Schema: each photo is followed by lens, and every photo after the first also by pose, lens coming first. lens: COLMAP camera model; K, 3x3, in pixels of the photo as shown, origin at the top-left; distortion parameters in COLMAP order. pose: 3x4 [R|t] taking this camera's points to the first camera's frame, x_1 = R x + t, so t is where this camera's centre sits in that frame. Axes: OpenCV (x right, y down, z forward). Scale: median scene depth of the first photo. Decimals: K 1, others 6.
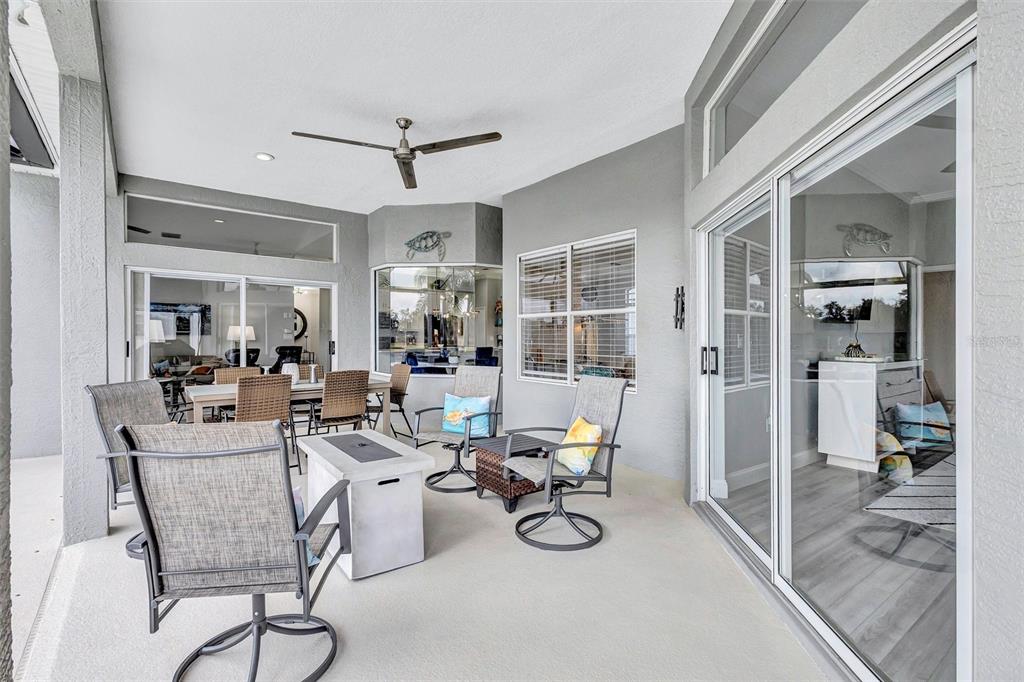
lens RADIAL K [[477.4, 0, 505.9], [0, 477.4, 344.1], [0, 0, 1]] dist [0.005676, 0.000131]
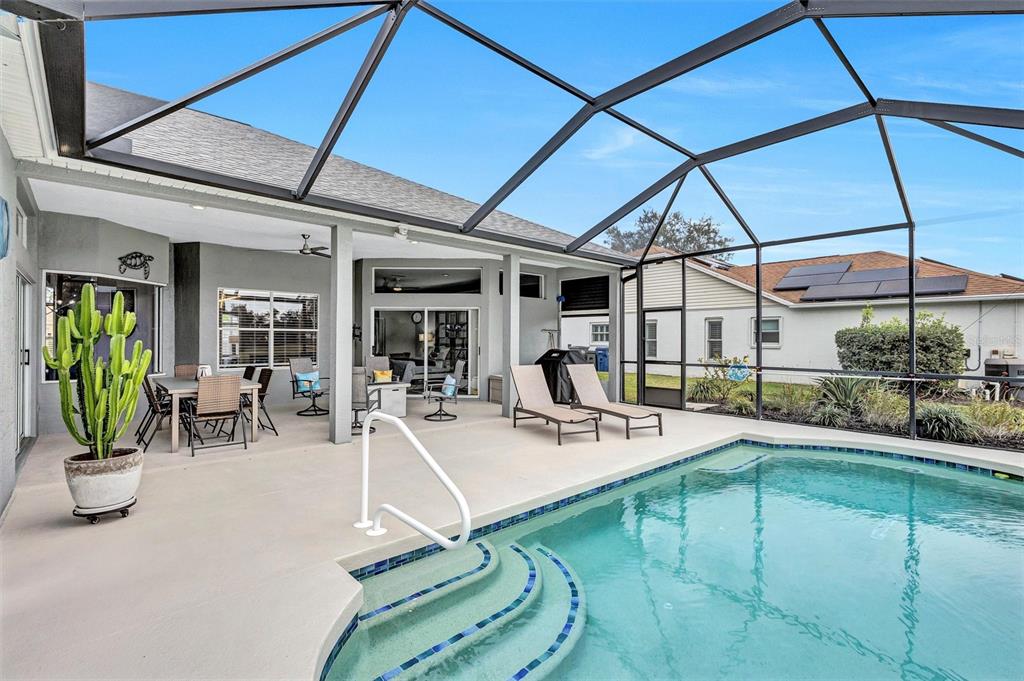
lens RADIAL K [[469.4, 0, 512.0], [0, 469.4, 340.5], [0, 0, 1]] dist [0.005191, -0.000081]
pose [[-0.085666, 0.000965, 0.996323, -1.355396], [-0.005444, 0.999984, -0.001437, -0.028874], [-0.996309, -0.005547, -0.085659, 0.210943]]
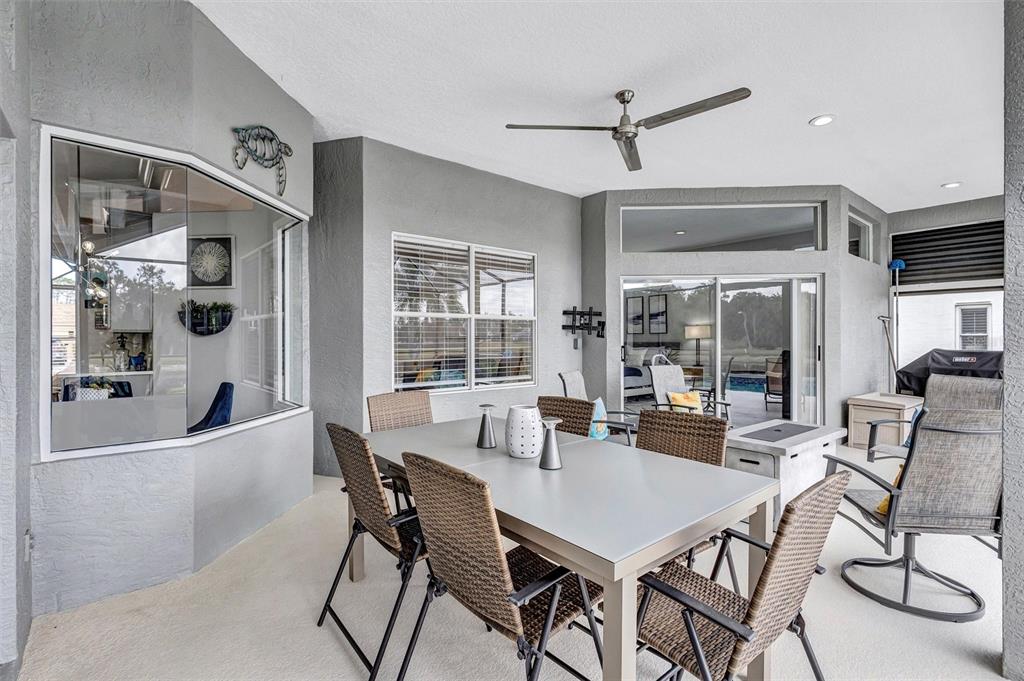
lens RADIAL K [[469.4, 0, 512.0], [0, 469.4, 340.5], [0, 0, 1]] dist [0.005191, -0.000081]
pose [[-0.043133, -0.001067, 0.999069, -0.650299], [0.000983, 0.999999, 0.001111, -0.020534], [-0.999069, 0.001030, -0.043132, 0.776146]]
